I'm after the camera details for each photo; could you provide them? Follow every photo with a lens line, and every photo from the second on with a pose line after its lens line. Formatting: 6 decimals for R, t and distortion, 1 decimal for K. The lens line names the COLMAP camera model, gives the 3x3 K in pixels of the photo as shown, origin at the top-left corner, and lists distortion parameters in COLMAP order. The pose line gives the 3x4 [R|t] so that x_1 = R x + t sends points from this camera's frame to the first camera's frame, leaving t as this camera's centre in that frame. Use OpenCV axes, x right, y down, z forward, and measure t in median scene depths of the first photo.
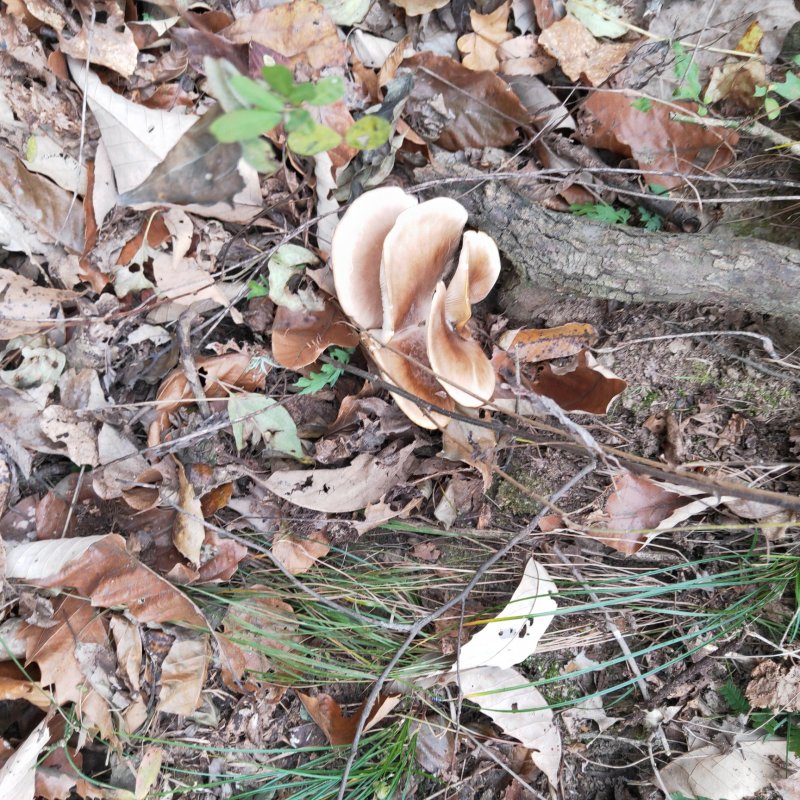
lens RADIAL K [[833.1, 0, 400.0], [0, 833.1, 400.0], [0, 0, 1]] dist [0.006845, 0.004403]
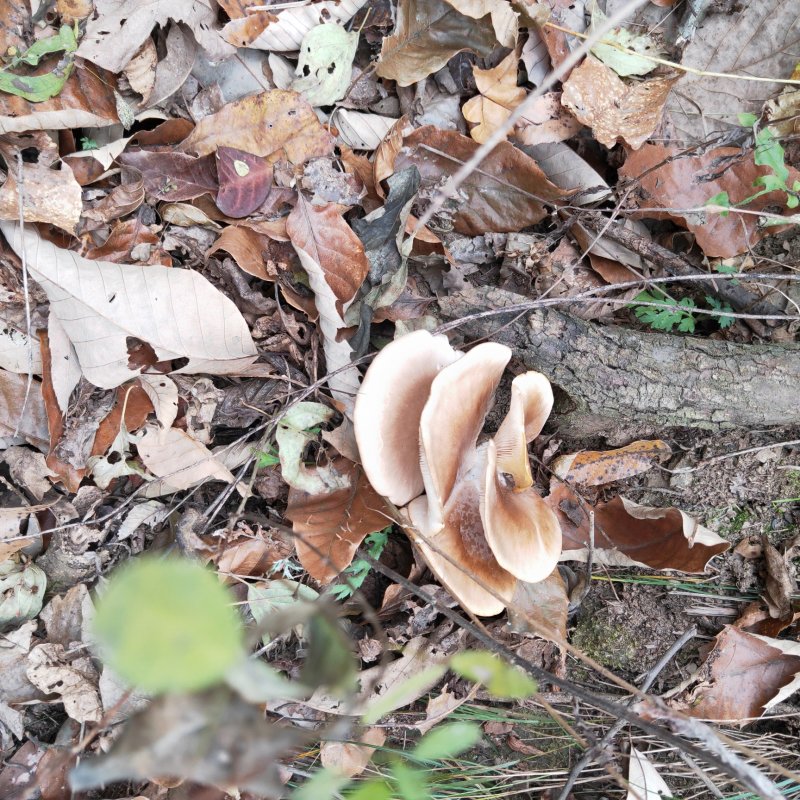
lens RADIAL K [[833.1, 0, 400.0], [0, 833.1, 400.0], [0, 0, 1]] dist [0.006845, 0.004403]
pose [[0.993019, -0.117781, 0.006359, -0.035580], [0.117185, 0.991264, 0.060525, -0.221693], [-0.013432, -0.059357, 0.998146, 0.171182]]
